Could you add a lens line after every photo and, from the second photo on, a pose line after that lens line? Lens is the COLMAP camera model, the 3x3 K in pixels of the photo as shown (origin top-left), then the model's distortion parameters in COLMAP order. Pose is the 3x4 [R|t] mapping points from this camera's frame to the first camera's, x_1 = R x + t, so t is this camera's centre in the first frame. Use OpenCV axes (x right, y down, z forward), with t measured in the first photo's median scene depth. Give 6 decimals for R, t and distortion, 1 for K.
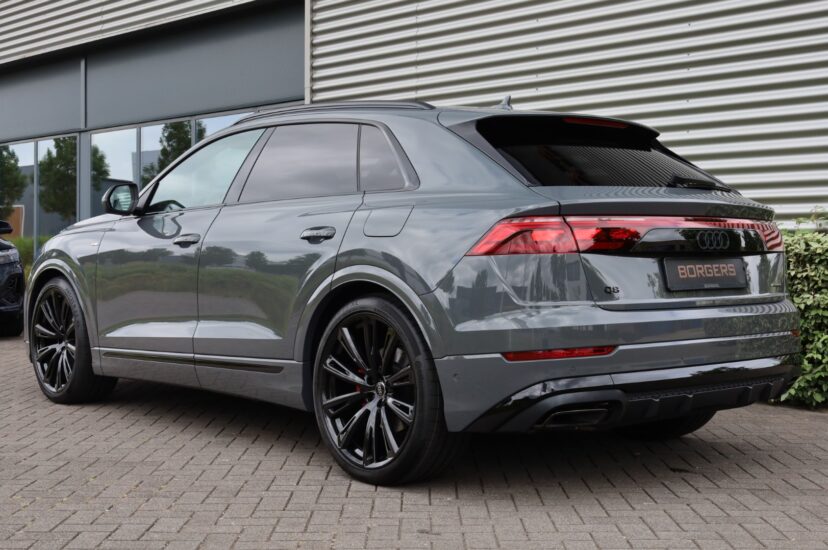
lens RADIAL K [[1157.8, 0, 414.0], [0, 1157.8, 275.0], [0, 0, 1]] dist [-0.039327, -0.028389]
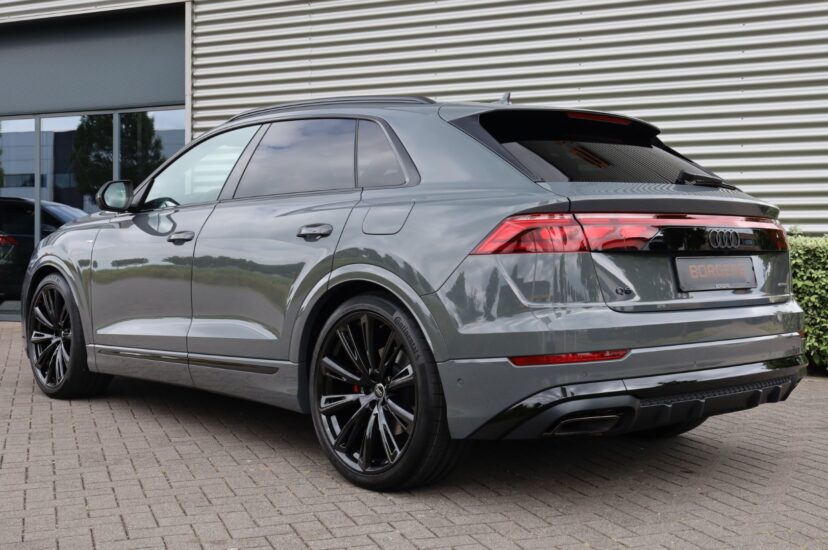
lens RADIAL K [[1036.8, 0, 414.0], [0, 1036.8, 275.0], [0, 0, 1]] dist [-0.008966, -0.029694]
pose [[0.999867, 0.001574, 0.016244, -0.013411], [-0.001671, 0.999981, 0.005963, -0.004242], [-0.016234, -0.005990, 0.999850, 0.127804]]
